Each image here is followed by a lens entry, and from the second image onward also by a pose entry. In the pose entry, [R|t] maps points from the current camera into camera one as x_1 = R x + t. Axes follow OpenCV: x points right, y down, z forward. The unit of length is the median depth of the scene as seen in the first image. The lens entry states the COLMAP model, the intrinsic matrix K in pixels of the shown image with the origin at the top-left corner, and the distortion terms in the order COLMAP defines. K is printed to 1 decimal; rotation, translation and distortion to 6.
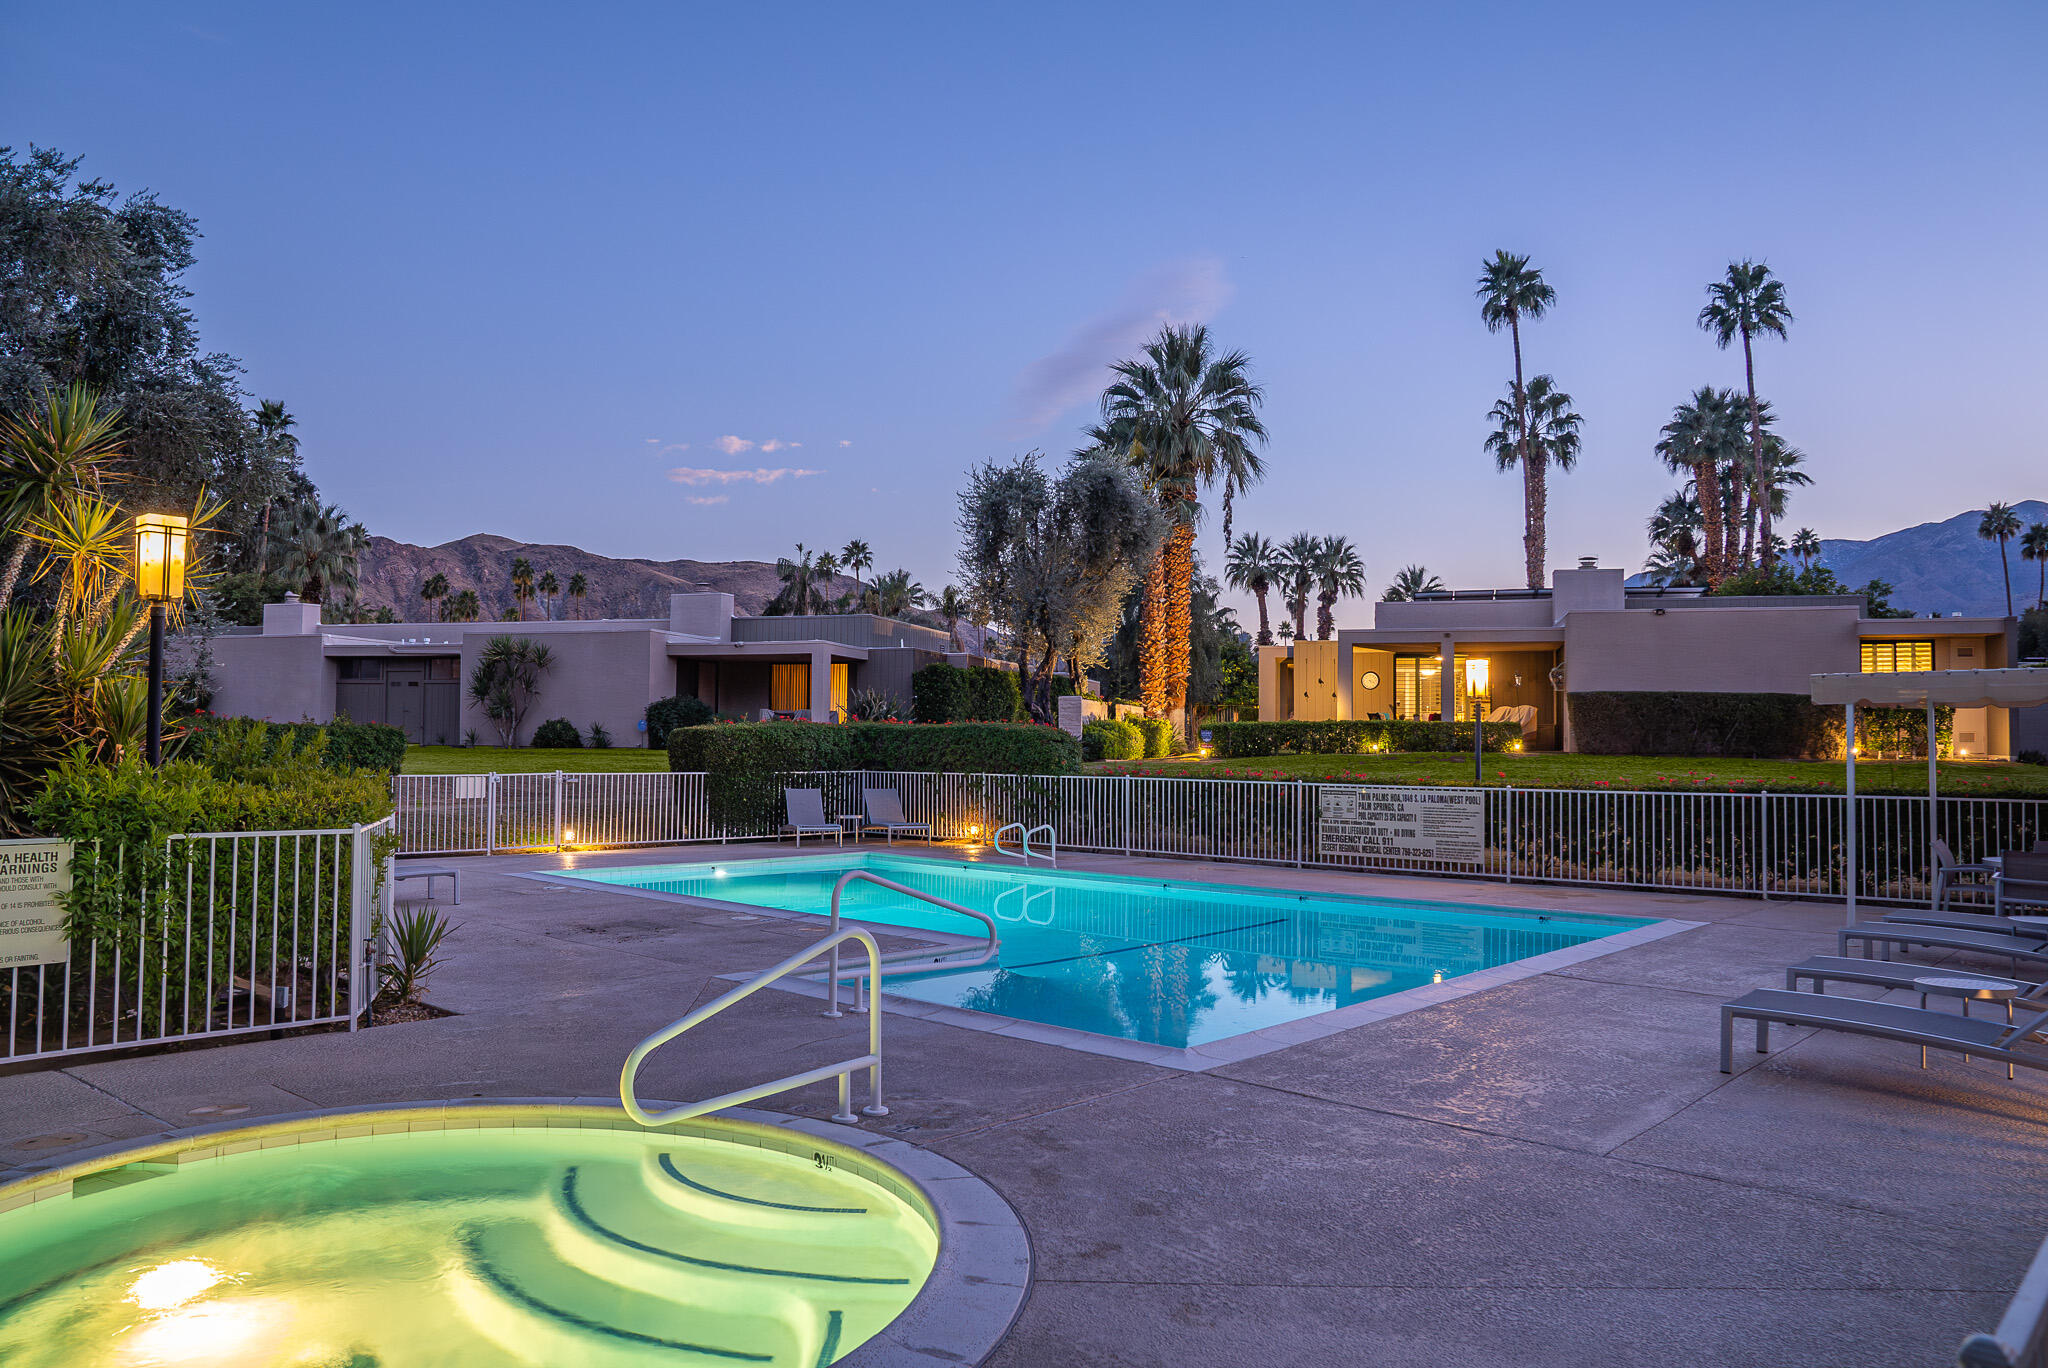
lens RADIAL K [[1433.7, 0, 1024.0], [0, 1433.7, 684.0], [0, 0, 1]] dist [-0.121879, 0.104339]
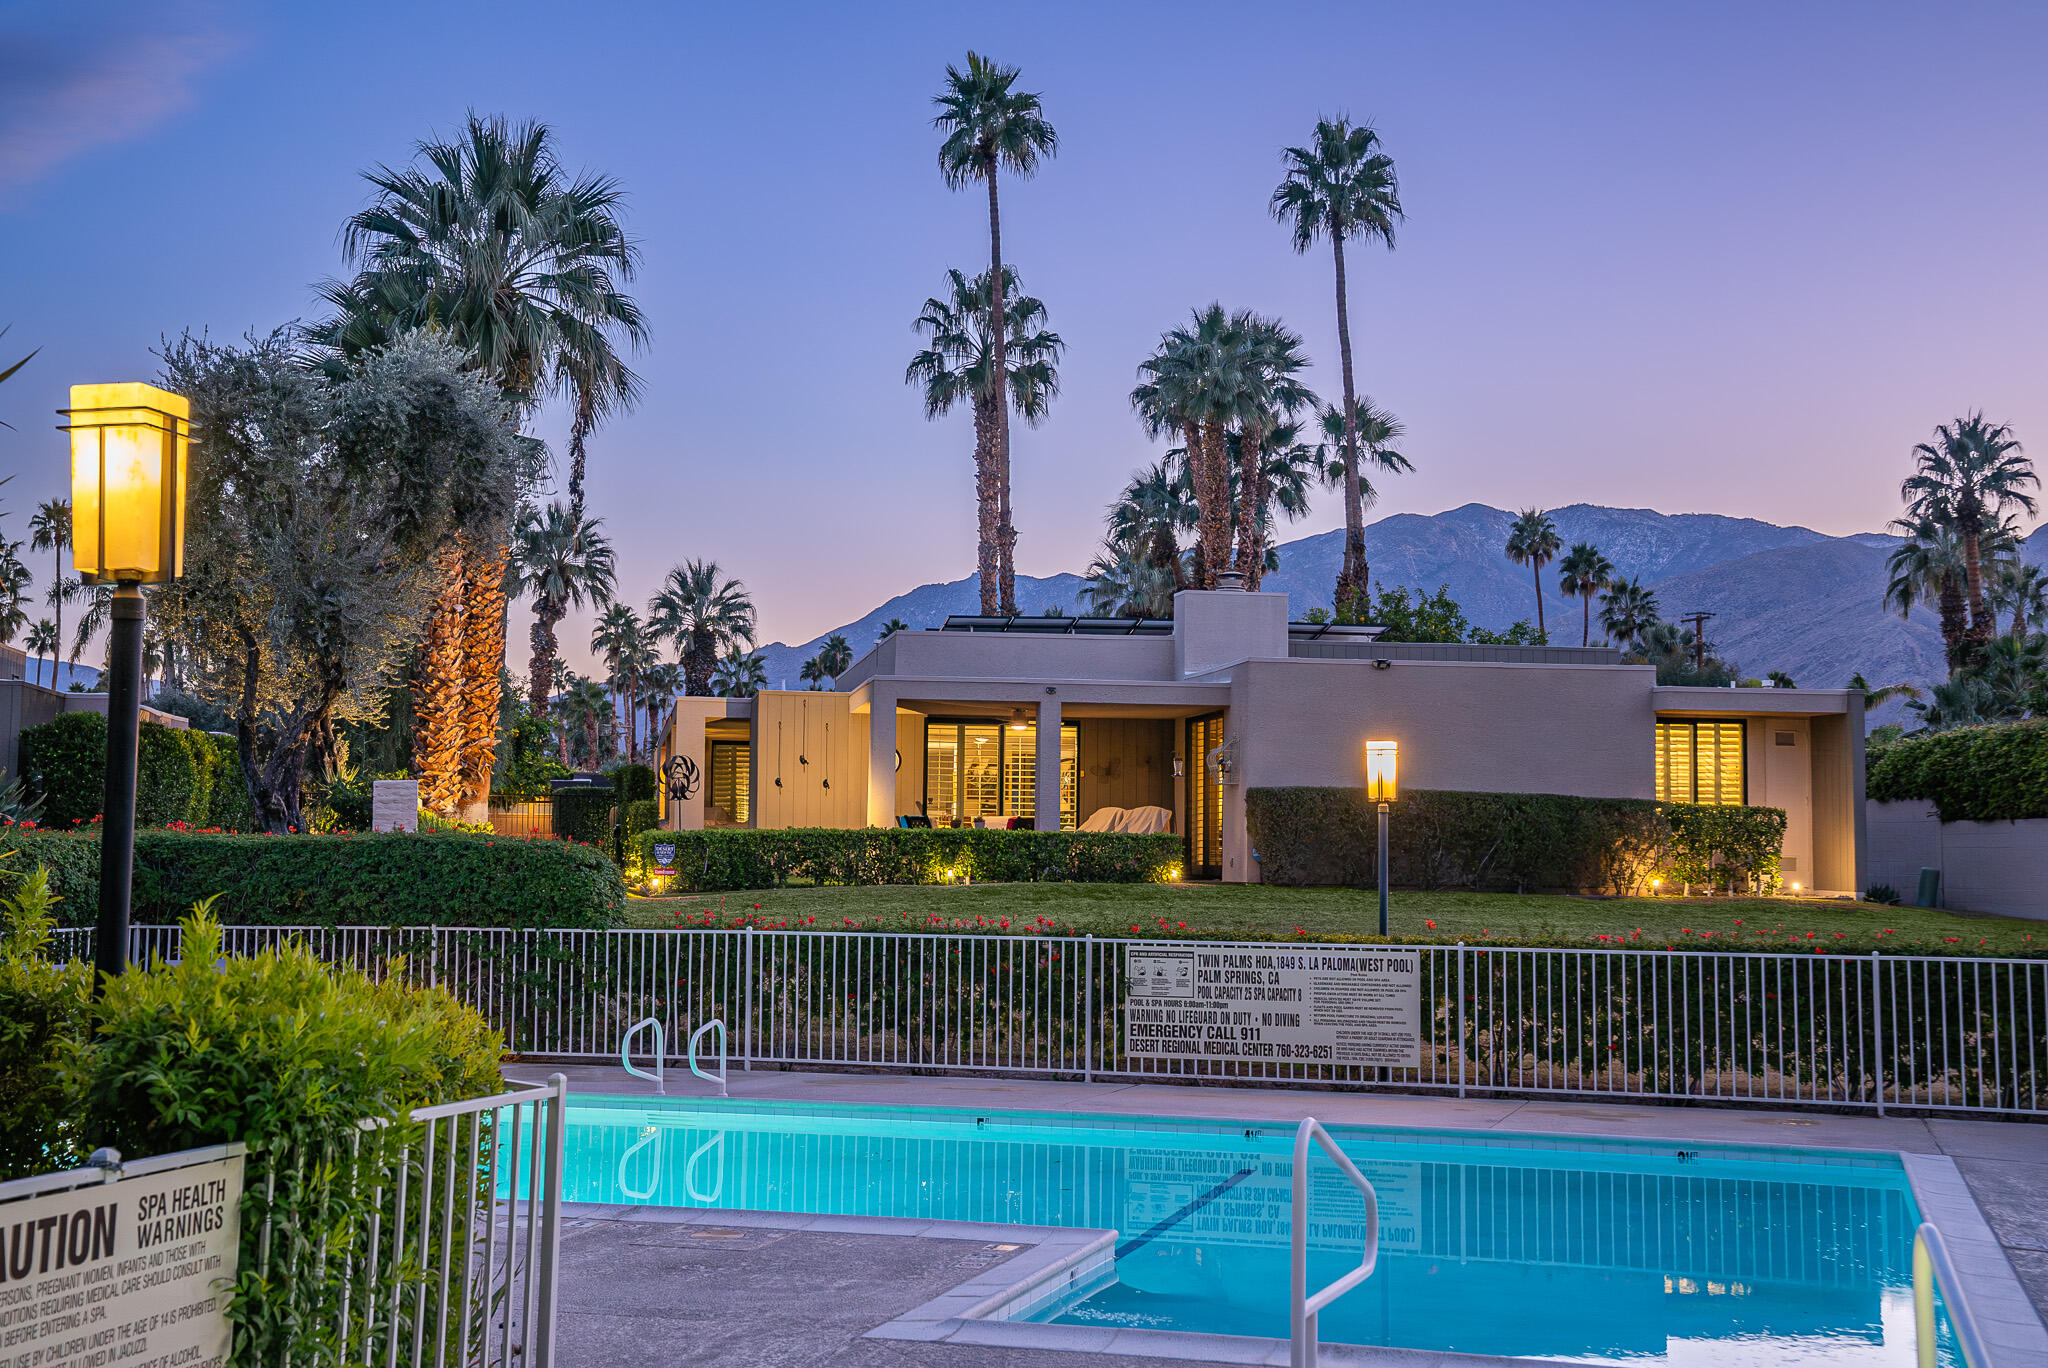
lens RADIAL K [[2468.6, 0, 1024.0], [0, 2468.6, 684.0], [0, 0, 1]] dist [0.116195, 0.048440]
pose [[0.905540, 0.032059, 0.423048, -0.113006], [-0.019921, 0.999254, -0.033085, -0.001175], [-0.423793, 0.021532, 0.905503, 0.026761]]
